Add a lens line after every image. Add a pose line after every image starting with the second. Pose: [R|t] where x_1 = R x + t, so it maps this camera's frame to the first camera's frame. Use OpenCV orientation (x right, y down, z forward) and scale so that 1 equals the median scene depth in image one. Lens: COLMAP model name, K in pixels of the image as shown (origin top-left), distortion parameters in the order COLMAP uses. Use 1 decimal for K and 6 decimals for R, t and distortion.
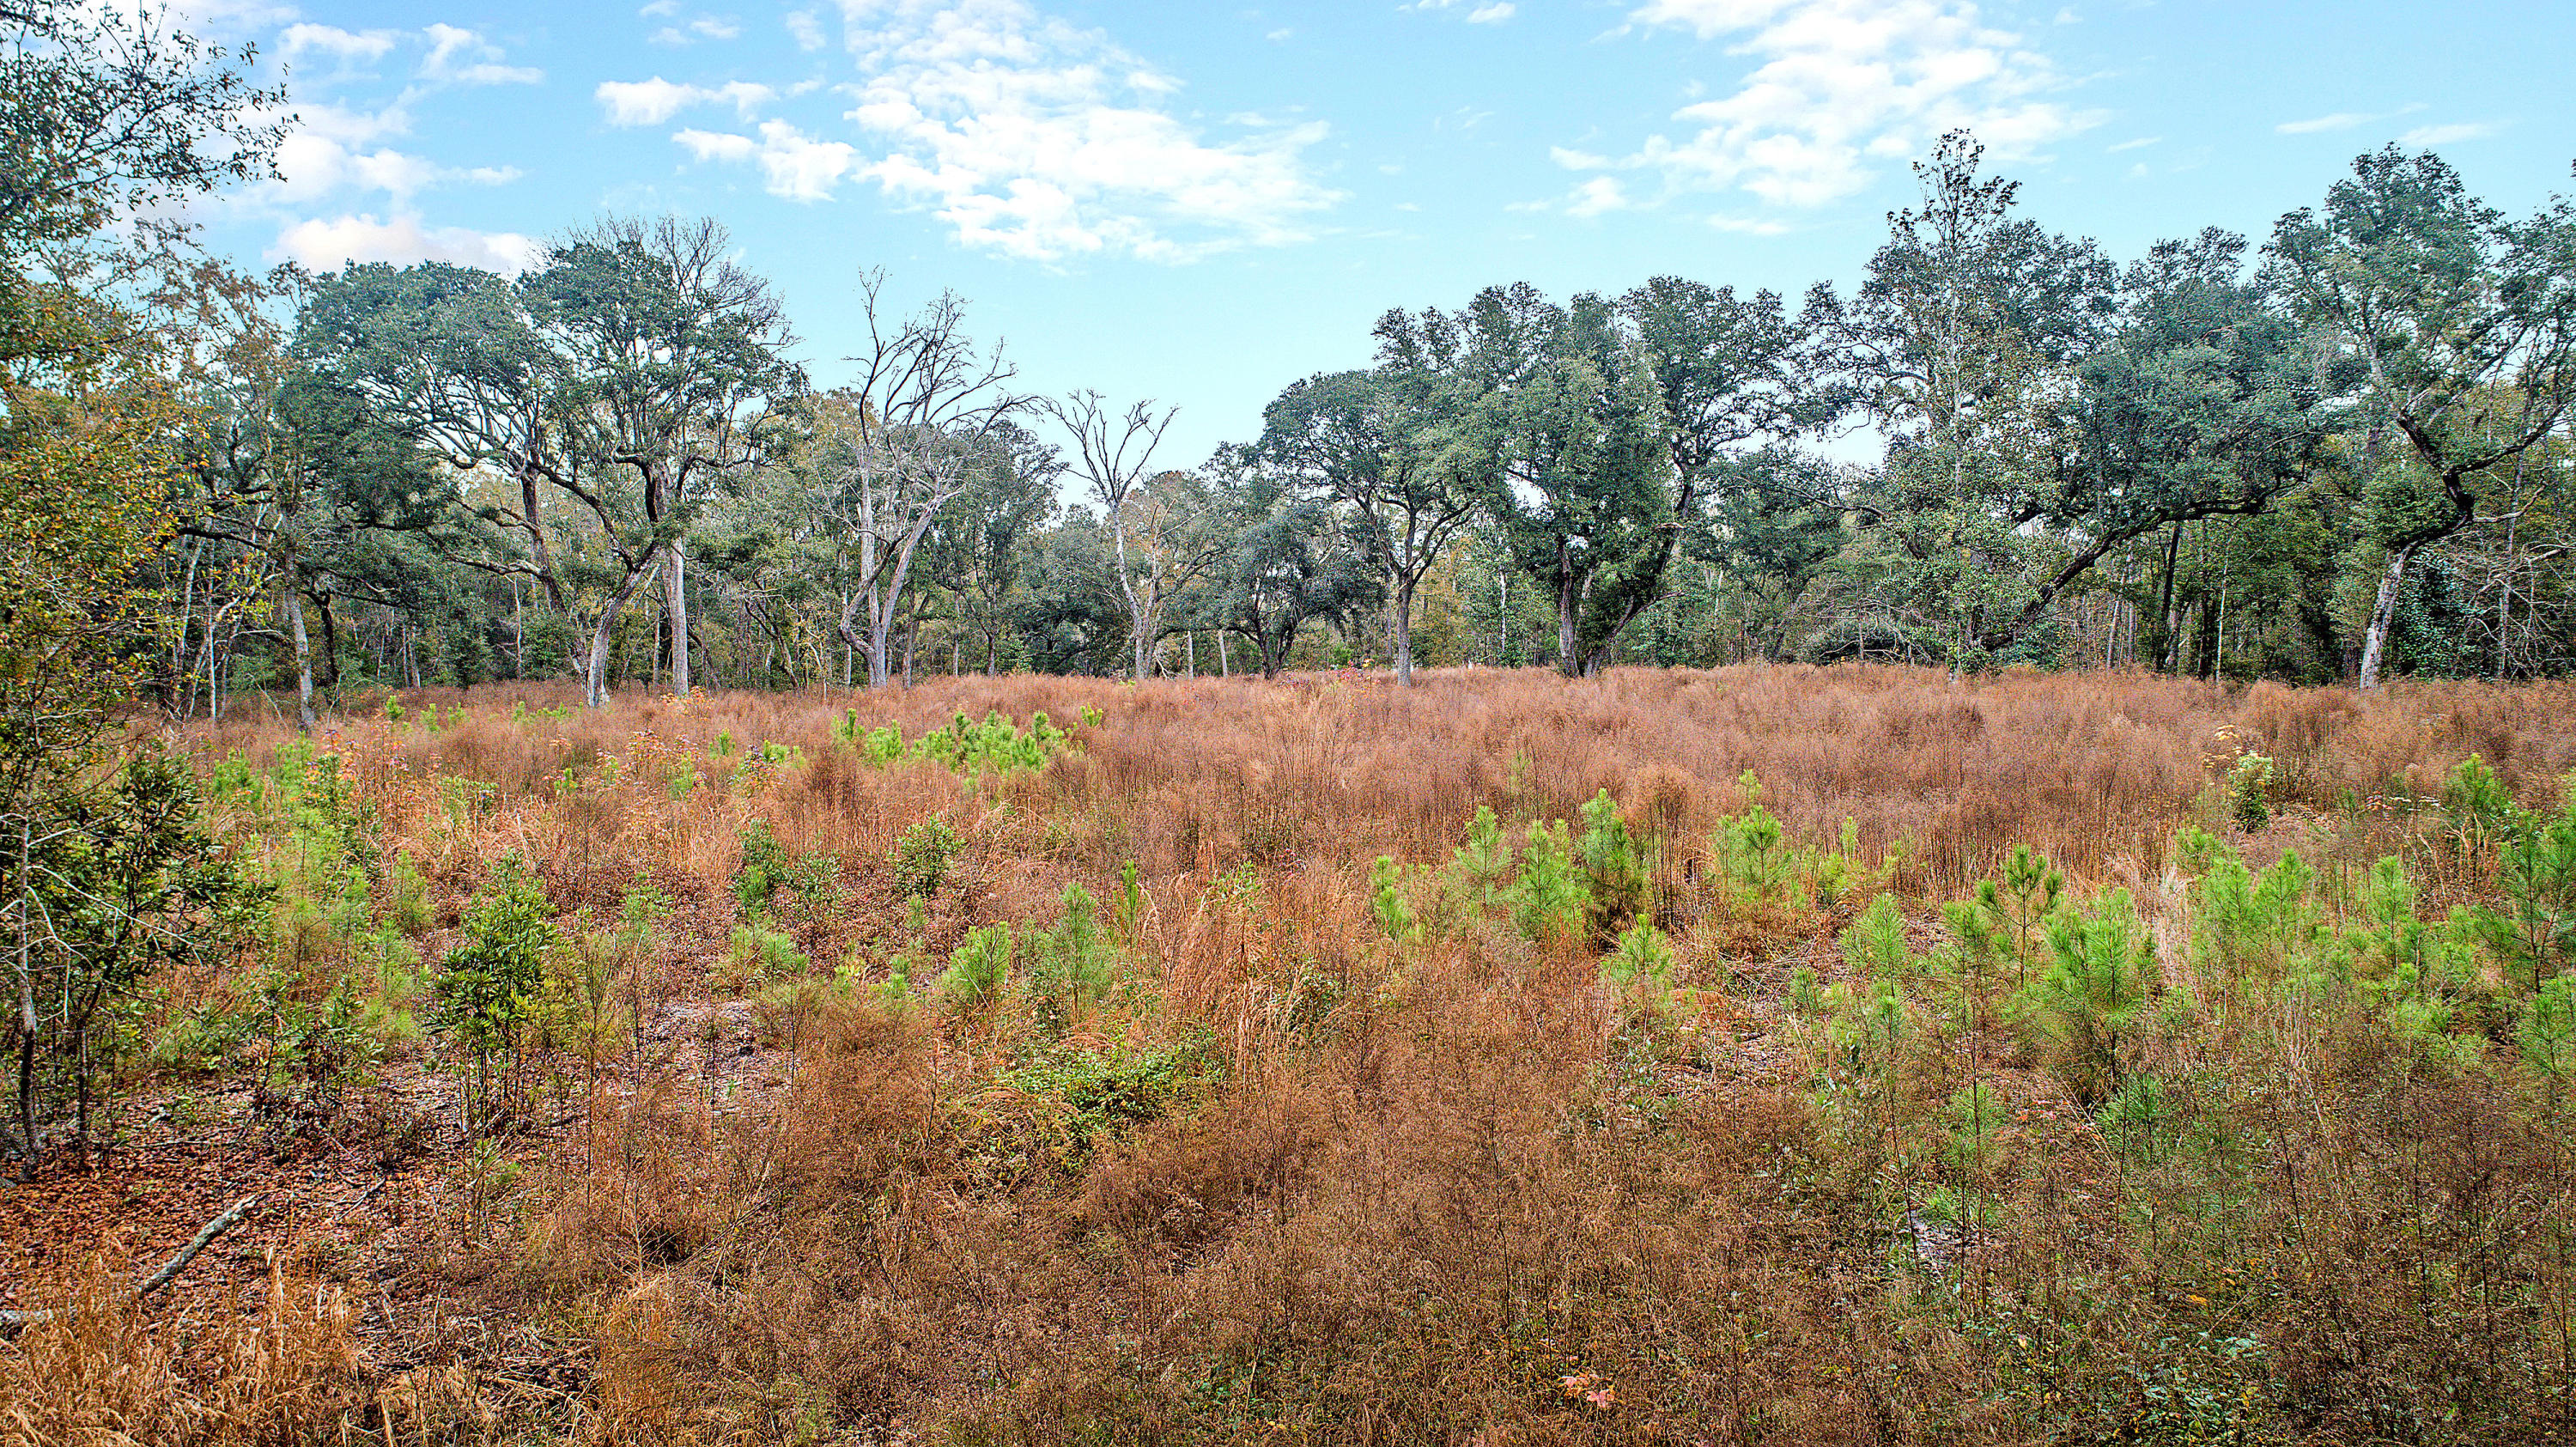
lens RADIAL K [[1728.8, 0, 1294.4], [0, 1728.8, 707.0], [0, 0, 1]] dist [-0.018273, 0.005896]
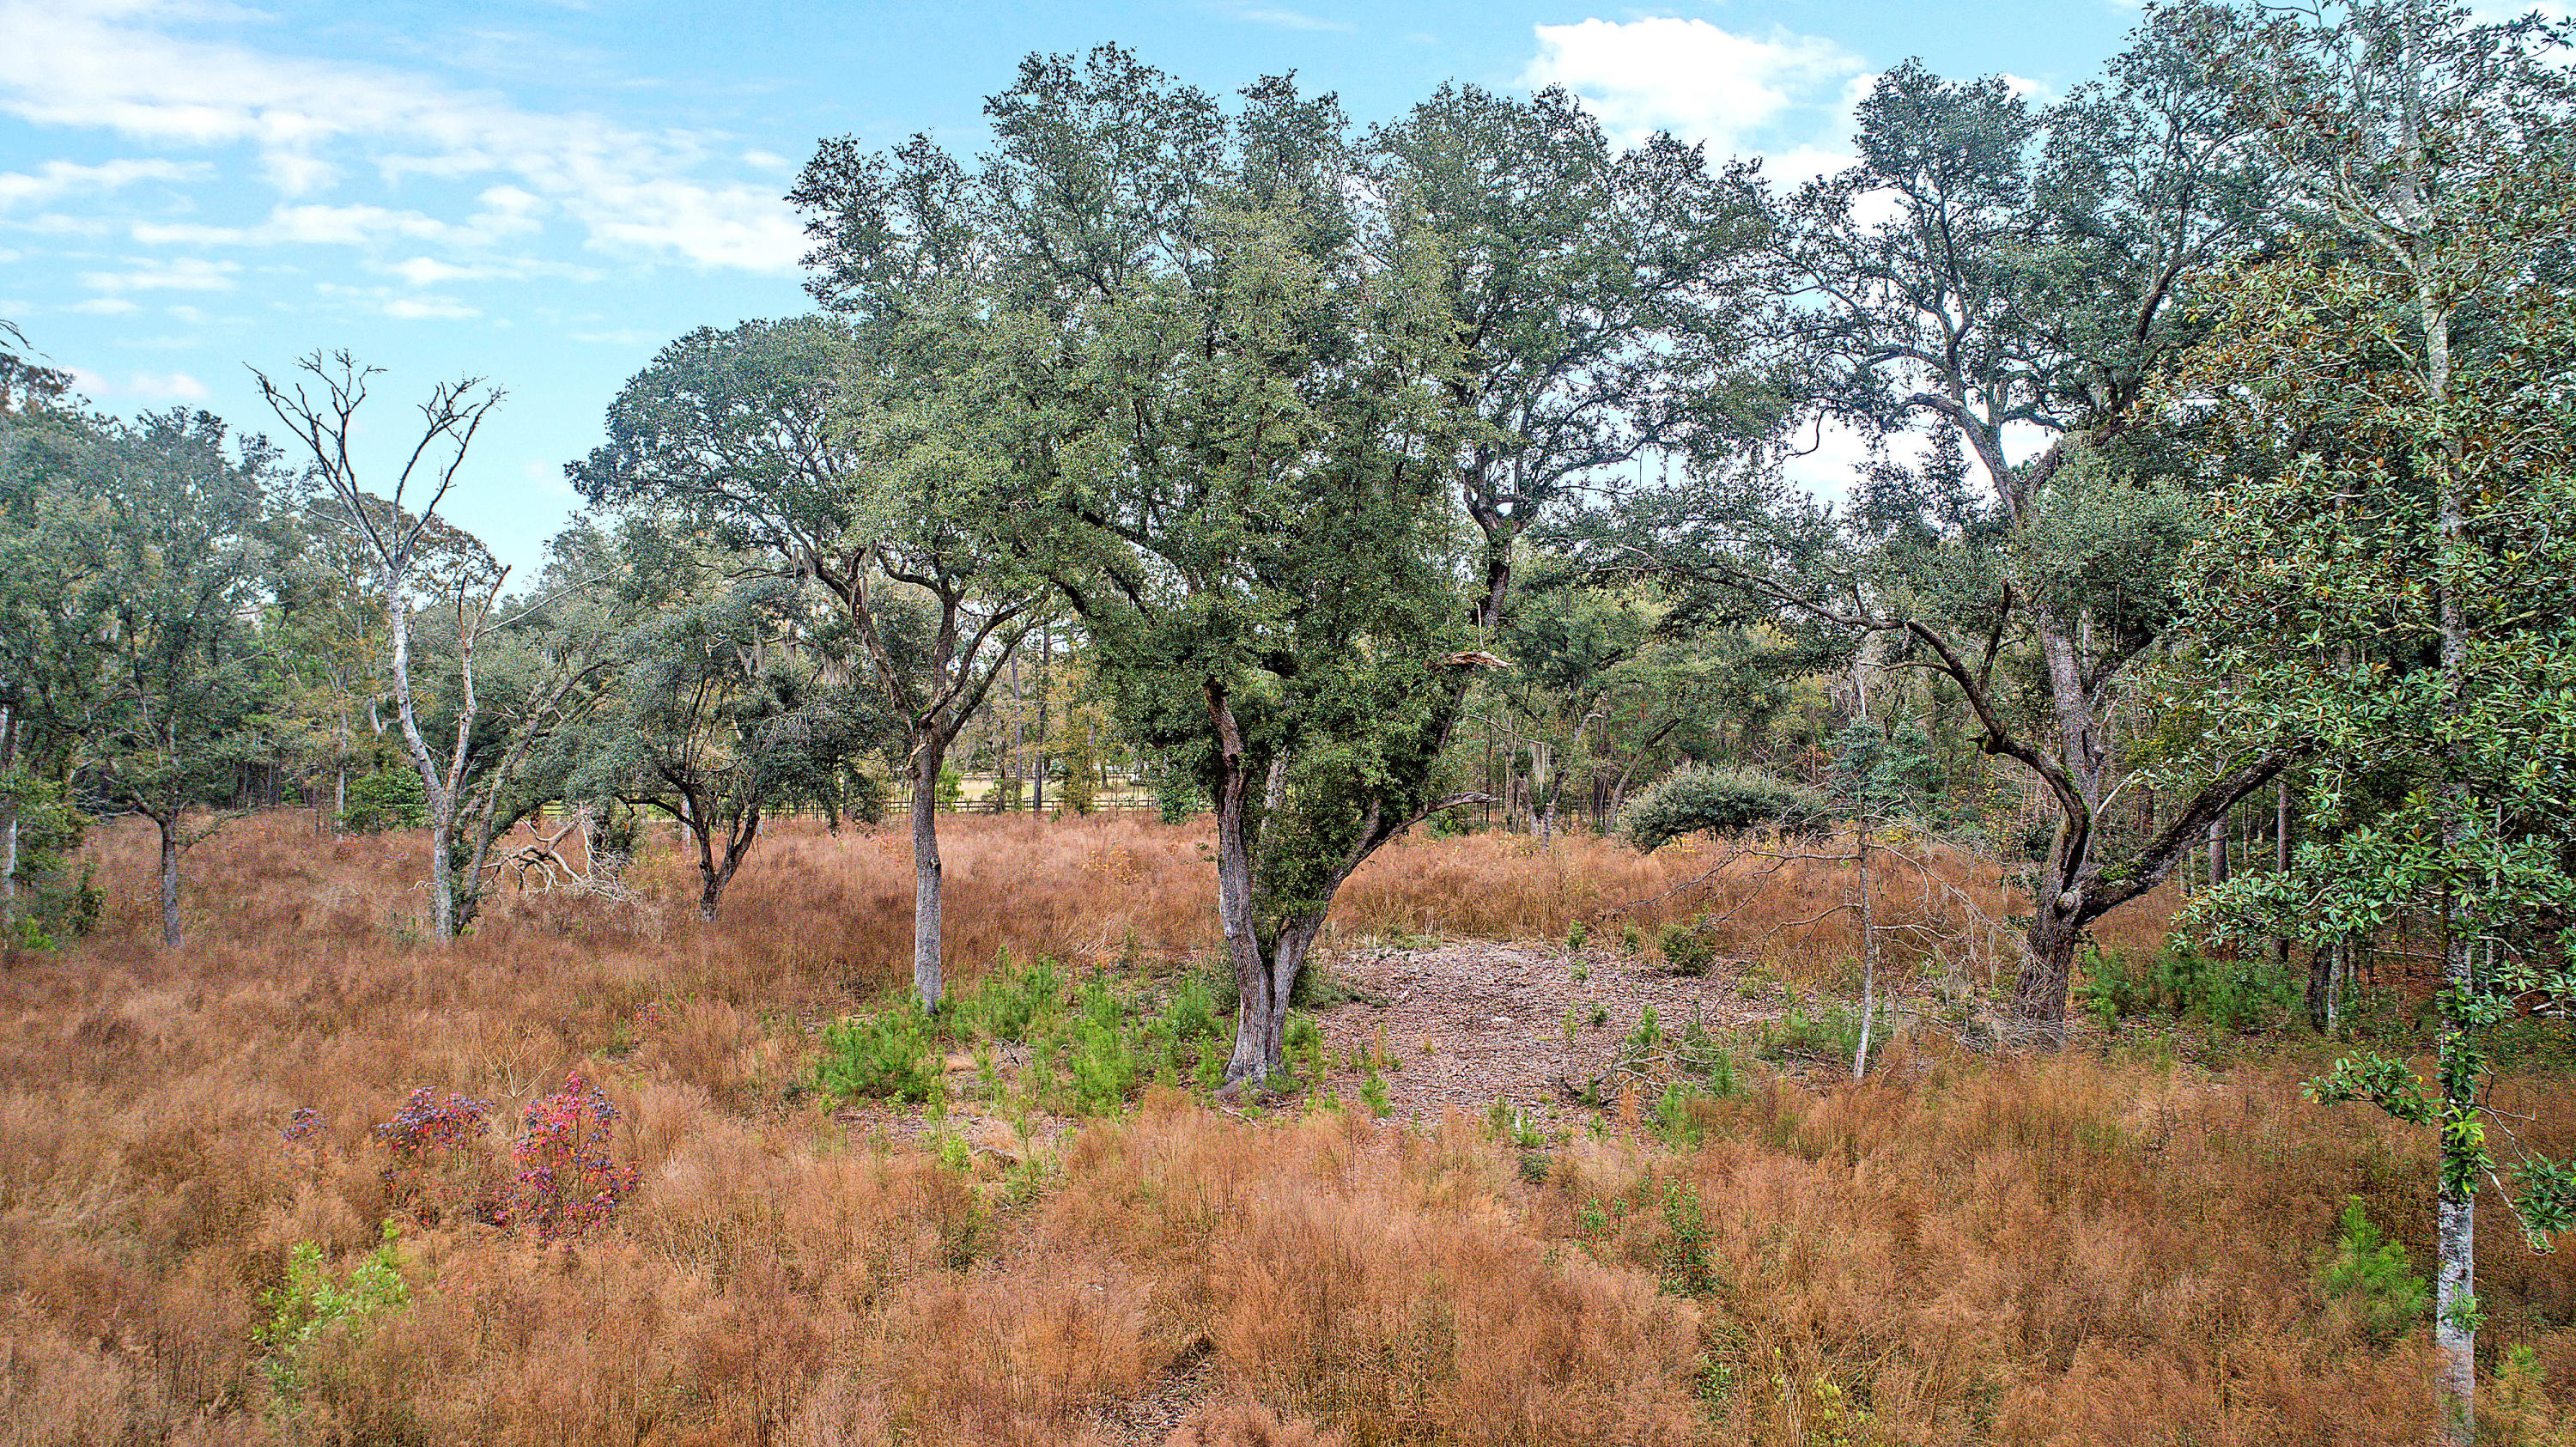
lens RADIAL K [[1728.8, 0, 1281.3], [0, 1728.8, 728.7], [0, 0, 1]] dist [-0.018273, 0.005896]
pose [[0.986750, 0.003598, 0.162209, 0.098095], [0.000139, 0.999735, -0.023018, -0.074079], [-0.162249, 0.022735, 0.986488, 0.562067]]
